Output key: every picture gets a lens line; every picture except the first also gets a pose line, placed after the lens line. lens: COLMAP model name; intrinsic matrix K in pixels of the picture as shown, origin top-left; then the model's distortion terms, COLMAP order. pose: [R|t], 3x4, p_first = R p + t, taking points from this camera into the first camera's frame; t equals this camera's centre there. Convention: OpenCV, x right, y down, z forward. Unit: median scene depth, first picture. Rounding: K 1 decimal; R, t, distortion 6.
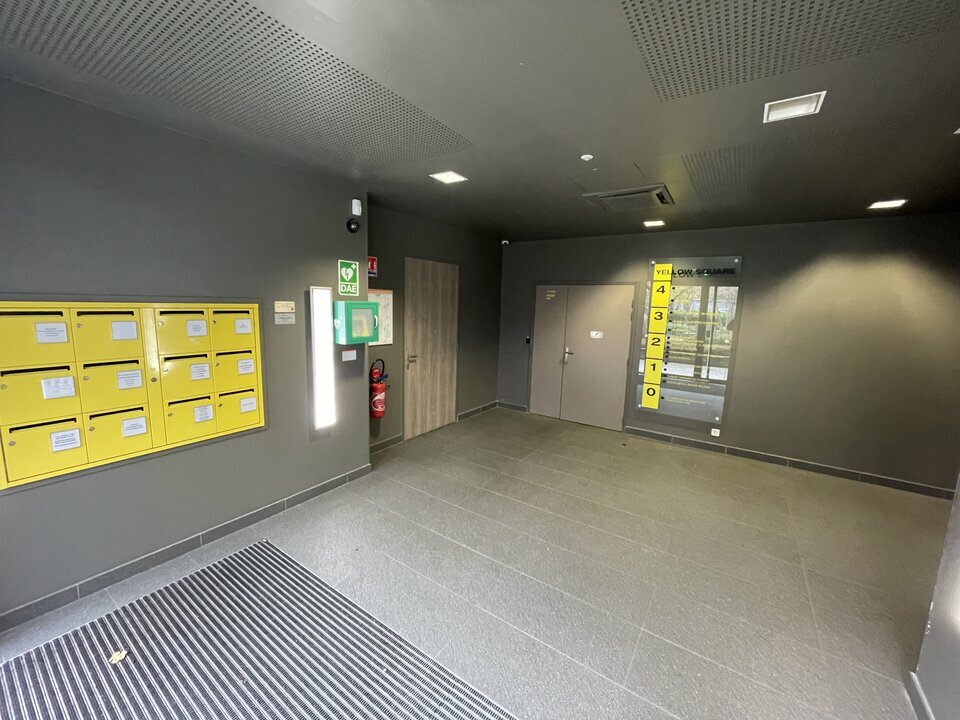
lens RADIAL K [[386.2, 0, 478.2], [0, 386.2, 356.7], [0, 0, 1]] dist [-0.002581, -0.000078]
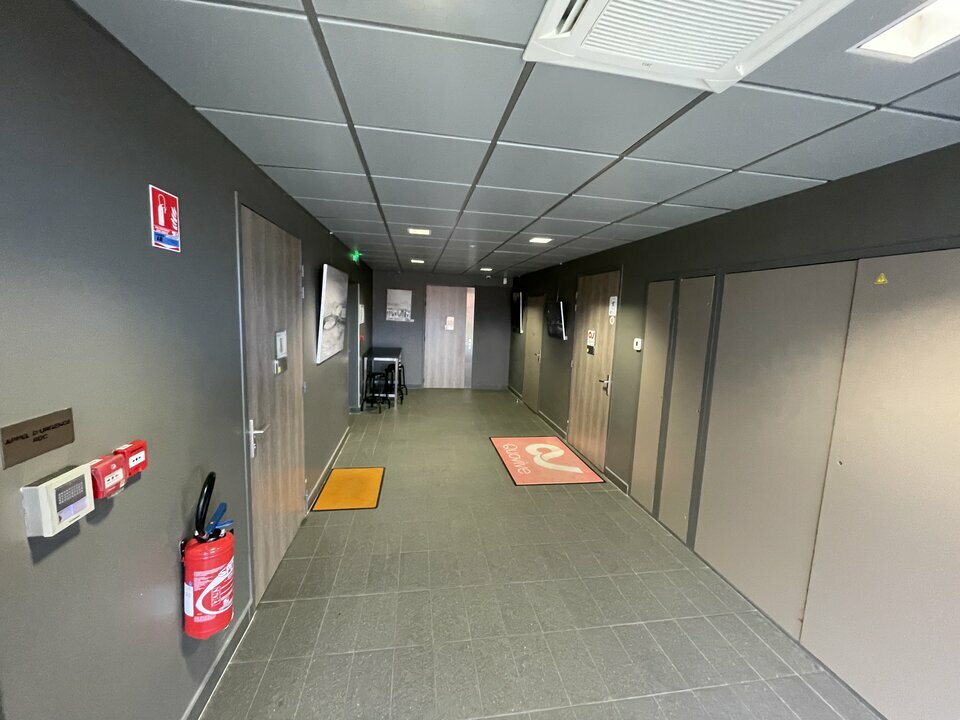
lens RADIAL K [[386.2, 0, 480.4], [0, 386.2, 361.3], [0, 0, 1]] dist [-0.002581, -0.000078]
pose [[0.719097, -0.079789, 0.690314, -0.317343], [0.086547, 0.995935, 0.024958, -0.095727], [-0.689499, 0.041798, 0.723080, 0.570803]]
